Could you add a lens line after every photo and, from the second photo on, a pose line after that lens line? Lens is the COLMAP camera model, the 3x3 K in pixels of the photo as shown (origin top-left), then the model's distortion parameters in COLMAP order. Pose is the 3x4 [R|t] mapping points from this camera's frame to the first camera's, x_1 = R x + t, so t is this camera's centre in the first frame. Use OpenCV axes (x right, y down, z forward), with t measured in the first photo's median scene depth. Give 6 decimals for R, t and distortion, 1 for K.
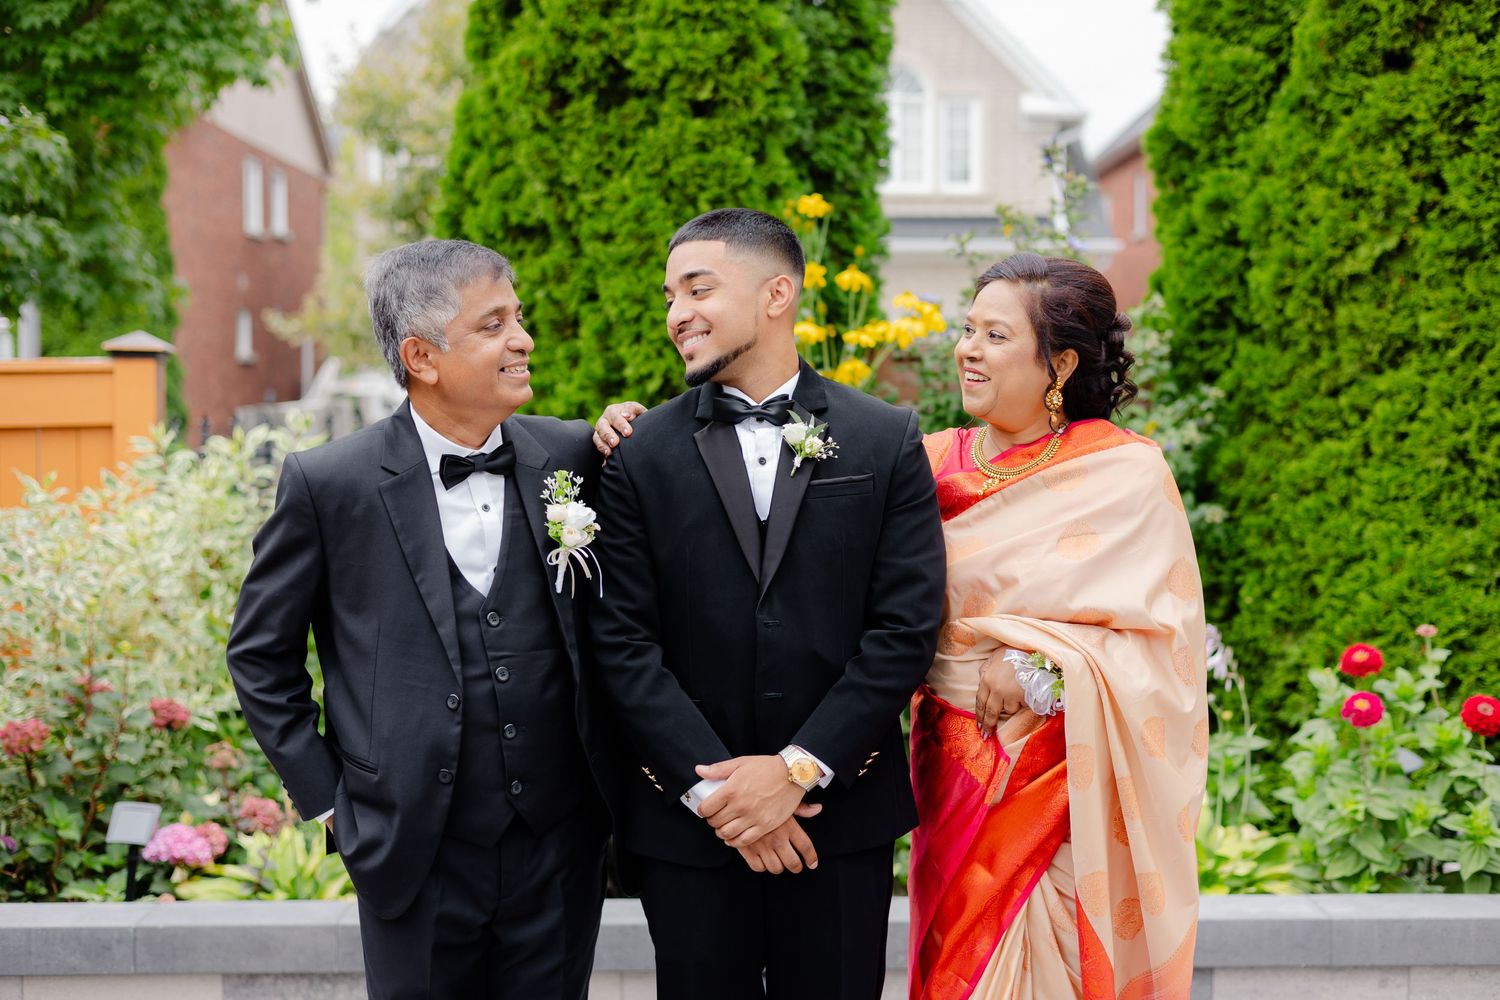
lens RADIAL K [[2140.1, 0, 807.7], [0, 2140.1, 507.3], [0, 0, 1]] dist [0.012769, 0.046483]
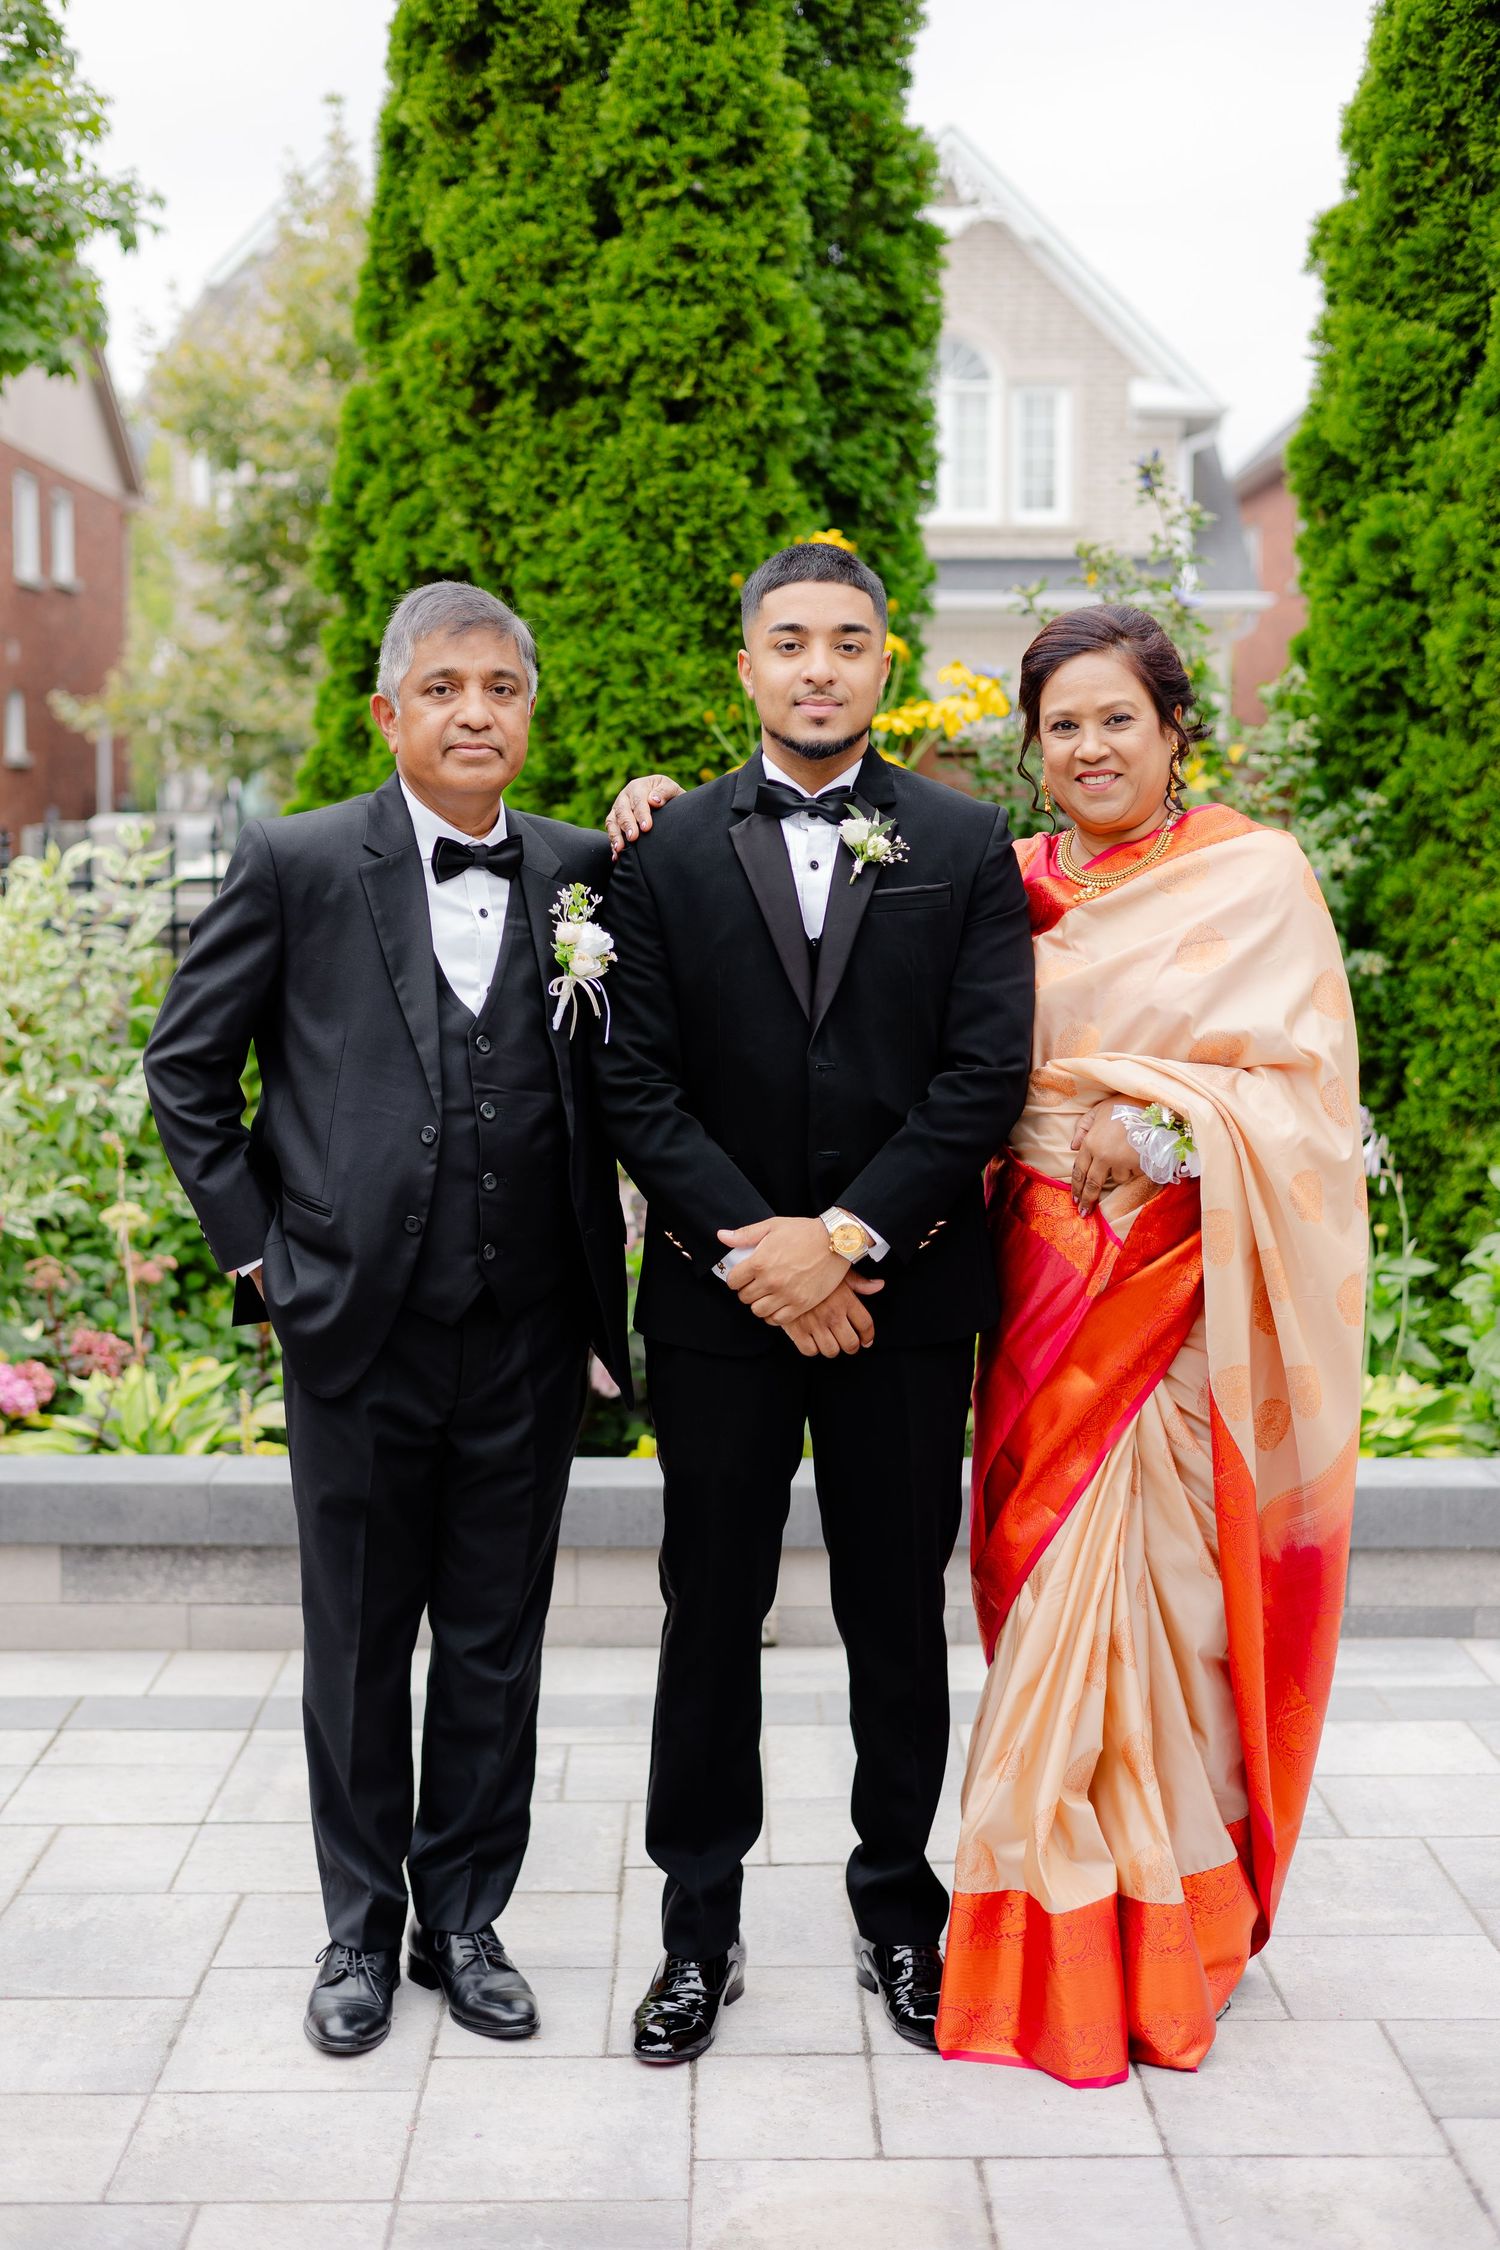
lens RADIAL K [[3210.2, 0, 750.0], [0, 3210.2, 1125.0], [0, 0, 1]] dist [0.012769, 0.046483]
pose [[0.999752, 0.004403, -0.021847, 0.000003], [-0.003530, 0.999200, 0.039840, 0.014736], [0.022005, -0.039753, 0.998967, -0.110100]]
